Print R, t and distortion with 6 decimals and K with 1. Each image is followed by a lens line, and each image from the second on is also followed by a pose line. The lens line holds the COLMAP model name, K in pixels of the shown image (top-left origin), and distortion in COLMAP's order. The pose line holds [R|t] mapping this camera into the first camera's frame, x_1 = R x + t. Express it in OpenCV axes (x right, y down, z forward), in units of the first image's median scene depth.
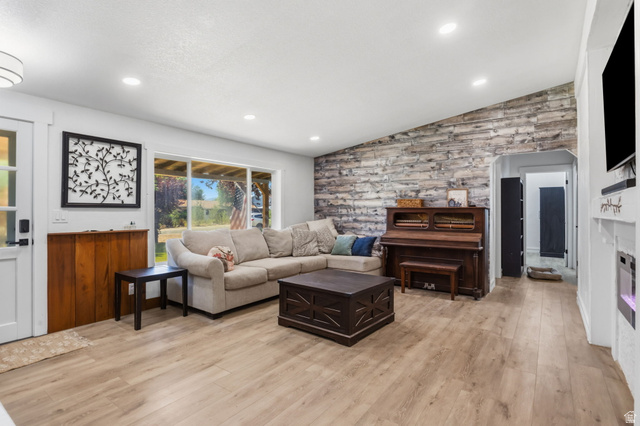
lens RADIAL K [[316.8, 0, 320.2], [0, 316.8, 211.2], [0, 0, 1]] dist [-0.006960, -0.000381]
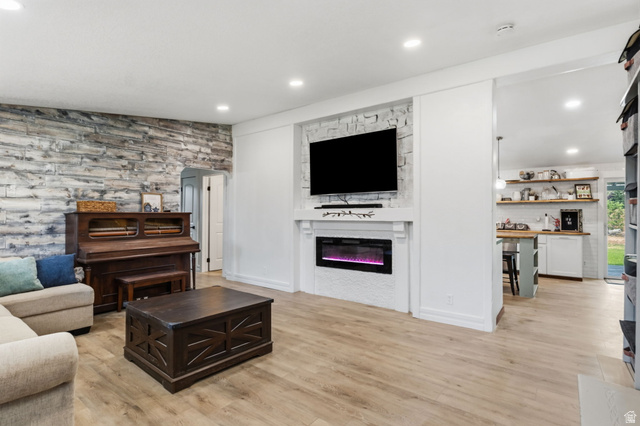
lens RADIAL K [[316.8, 0, 320.2], [0, 316.8, 211.2], [0, 0, 1]] dist [-0.006960, -0.000381]
pose [[0.048660, 0.008778, 0.998777, -0.504880], [0.000490, 0.999961, -0.008812, -0.006777], [-0.998815, 0.000918, 0.048654, 0.438248]]
